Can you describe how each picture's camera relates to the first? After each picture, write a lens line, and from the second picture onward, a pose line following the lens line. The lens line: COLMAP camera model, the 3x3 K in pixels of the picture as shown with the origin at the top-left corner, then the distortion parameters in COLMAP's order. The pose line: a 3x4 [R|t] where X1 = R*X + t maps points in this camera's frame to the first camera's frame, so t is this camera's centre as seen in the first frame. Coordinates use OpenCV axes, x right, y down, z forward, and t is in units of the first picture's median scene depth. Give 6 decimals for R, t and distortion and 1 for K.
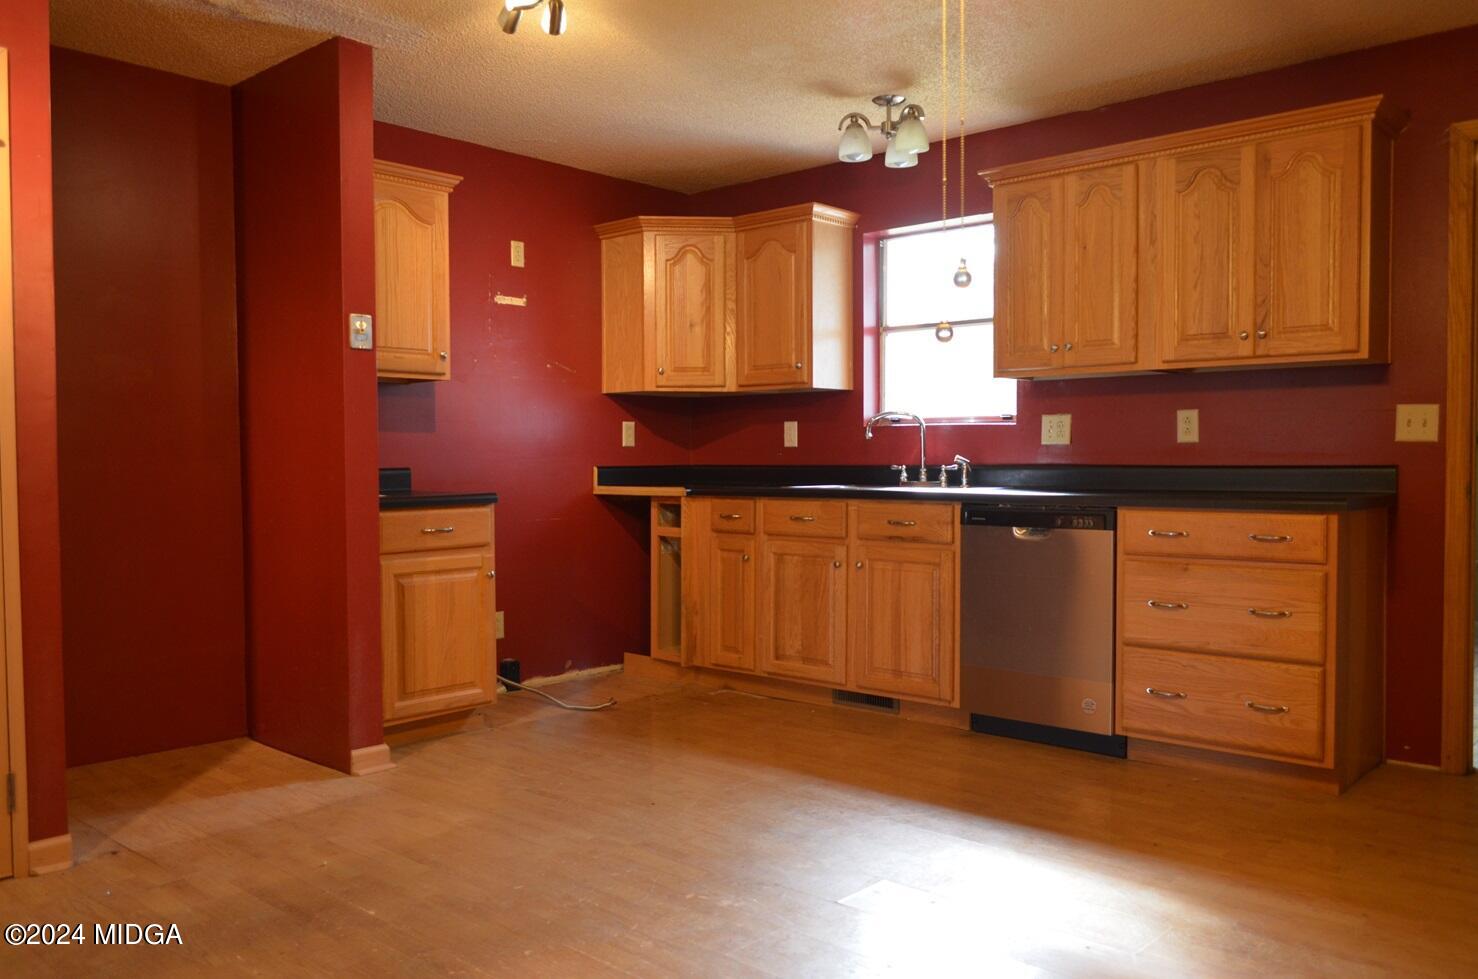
lens RADIAL K [[1147.0, 0, 738.2], [0, 1147.0, 491.6], [0, 0, 1]] dist [-0.011236, -0.011910]
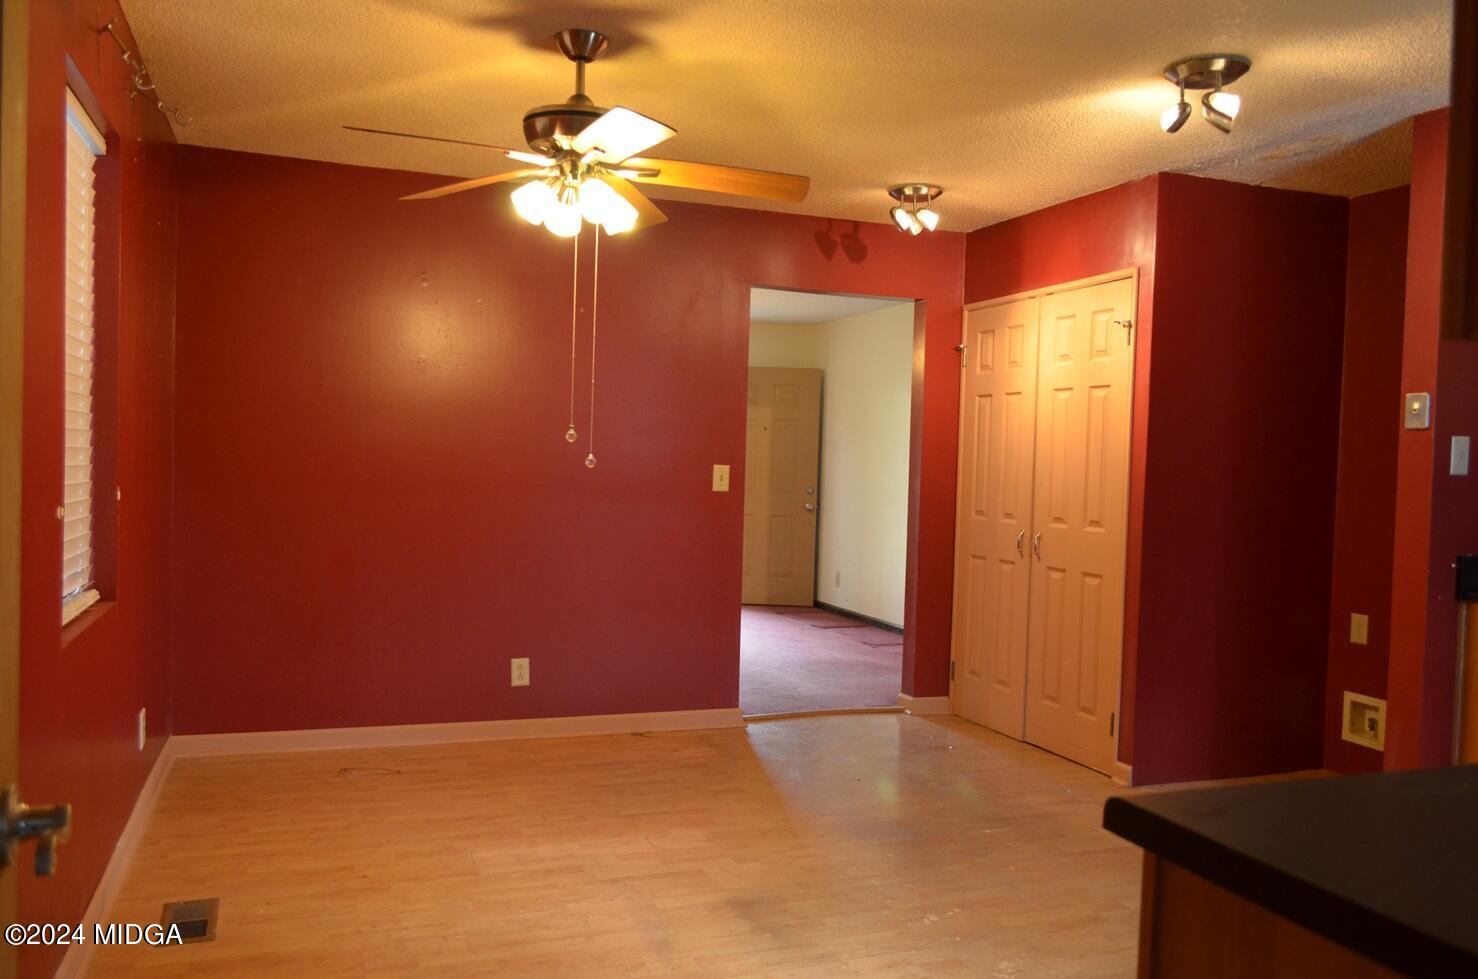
lens RADIAL K [[1147.0, 0, 744.1], [0, 1147.0, 495.4], [0, 0, 1]] dist [-0.011236, -0.011910]
pose [[-0.450316, 0.015586, -0.892733, 0.667701], [-0.053012, 0.997617, 0.044158, -0.069016], [0.891294, 0.067210, -0.448417, 0.788724]]
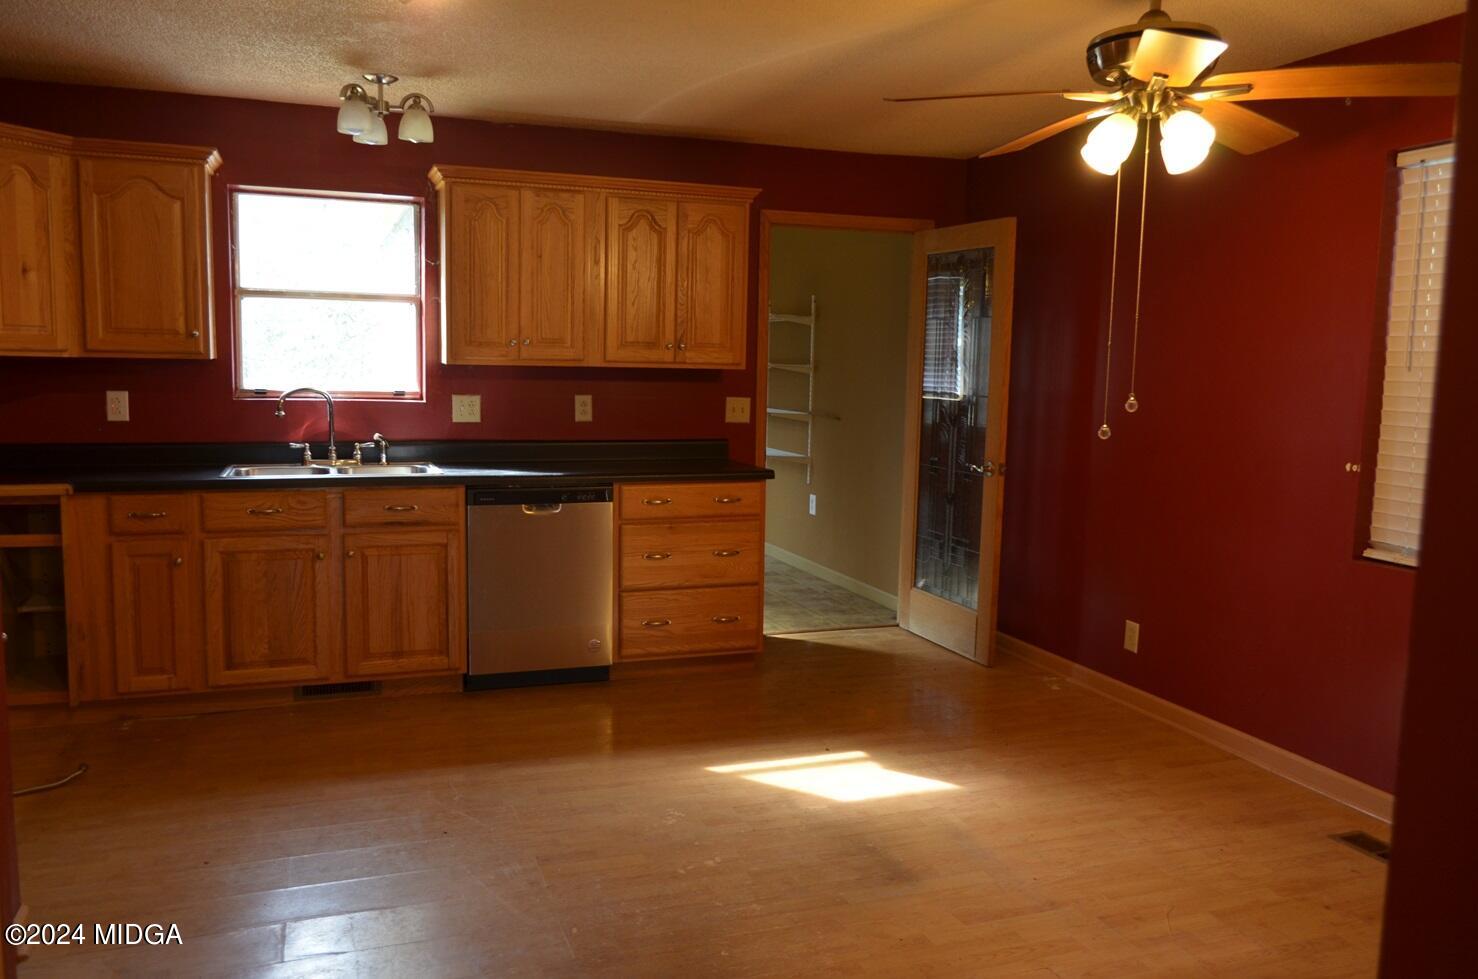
lens RADIAL K [[1147.0, 0, 744.6], [0, 1147.0, 491.3], [0, 0, 1]] dist [-0.011236, -0.011910]
pose [[0.464766, -0.087597, 0.881090, -0.601723], [0.003451, 0.995266, 0.097127, -0.084195], [-0.885427, -0.042101, 0.462868, 0.257264]]
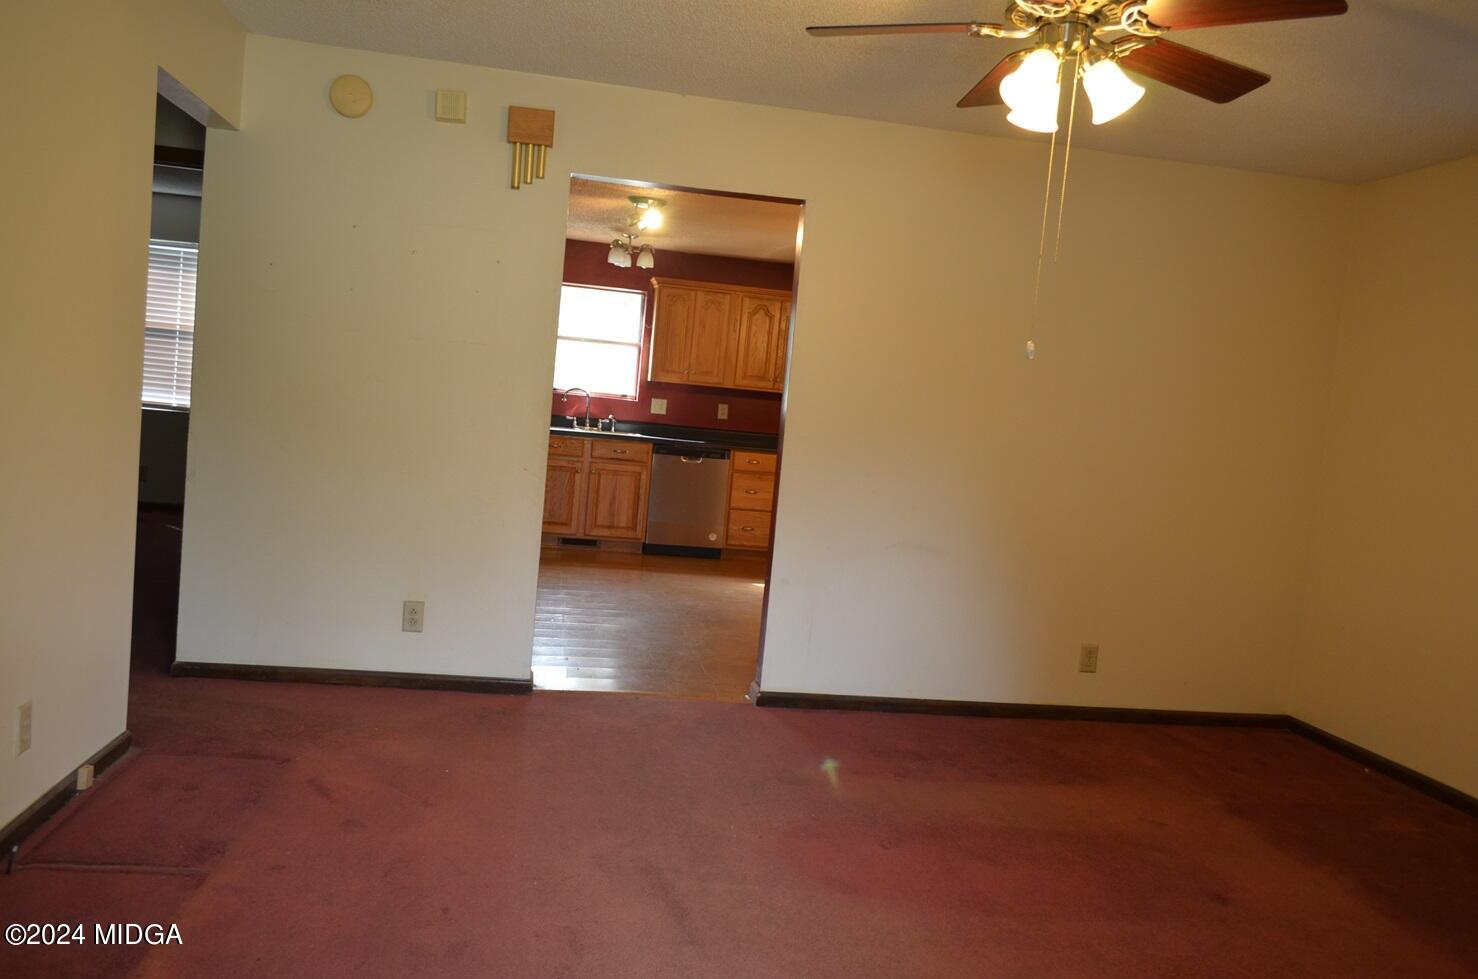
lens RADIAL K [[1147.0, 0, 732.3], [0, 1147.0, 486.1], [0, 0, 1]] dist [-0.011236, -0.011910]
pose [[0.624490, 0.002761, 0.781028, -1.266946], [-0.070949, 0.996060, 0.053208, -0.031752], [-0.777804, -0.088641, 0.622225, -0.384372]]
